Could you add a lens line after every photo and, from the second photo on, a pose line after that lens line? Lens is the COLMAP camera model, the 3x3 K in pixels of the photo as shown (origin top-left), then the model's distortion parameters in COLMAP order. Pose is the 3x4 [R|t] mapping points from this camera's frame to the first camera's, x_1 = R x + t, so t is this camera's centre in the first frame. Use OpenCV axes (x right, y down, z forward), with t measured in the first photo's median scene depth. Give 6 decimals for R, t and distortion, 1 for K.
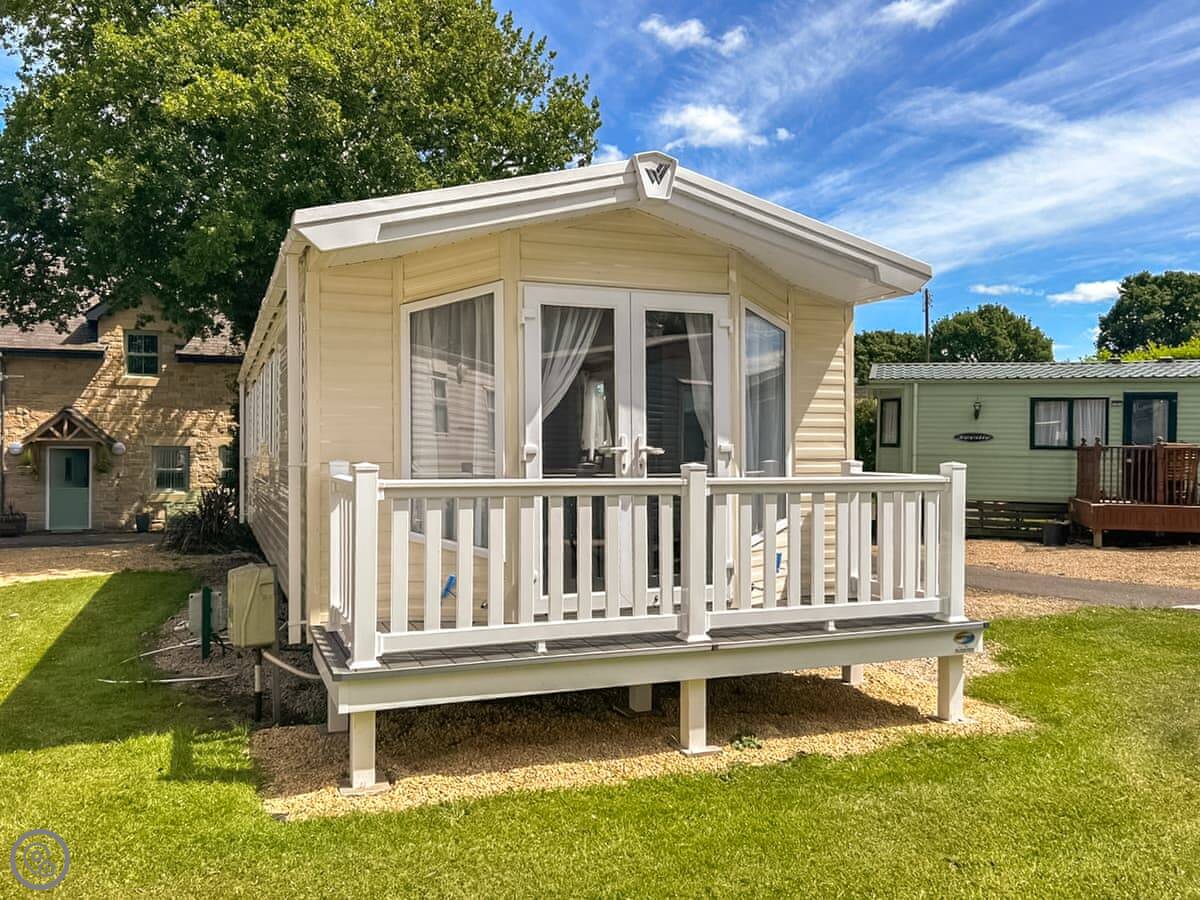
lens RADIAL K [[872.2, 0, 600.0], [0, 872.2, 450.0], [0, 0, 1]] dist [0.002709, 0.000793]
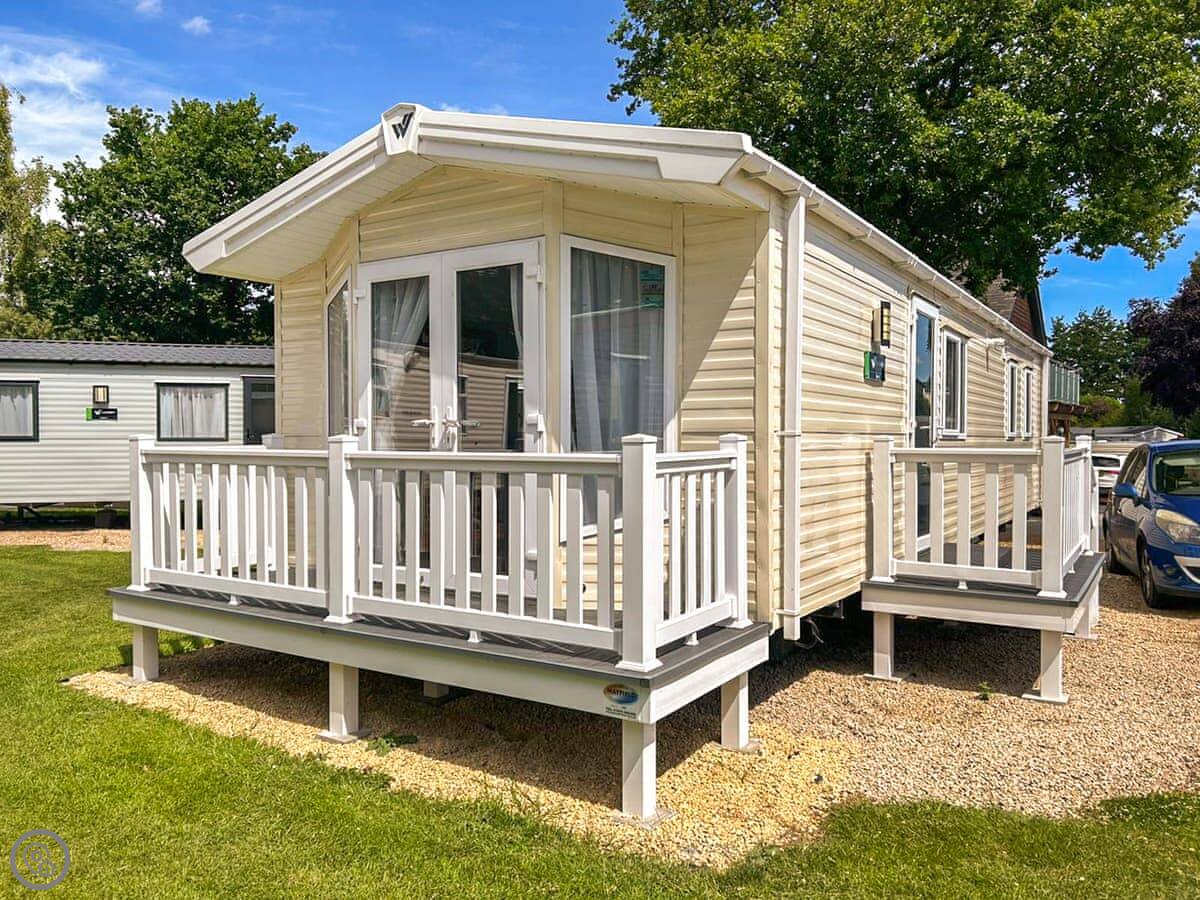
lens RADIAL K [[892.6, 0, 600.0], [0, 892.6, 450.0], [0, 0, 1]] dist [0.027719, -0.000513]
pose [[0.622598, 0.009073, -0.782489, 0.889591], [0.000698, 0.999926, 0.012149, 0.017614], [0.782542, -0.008110, 0.622545, 0.526943]]
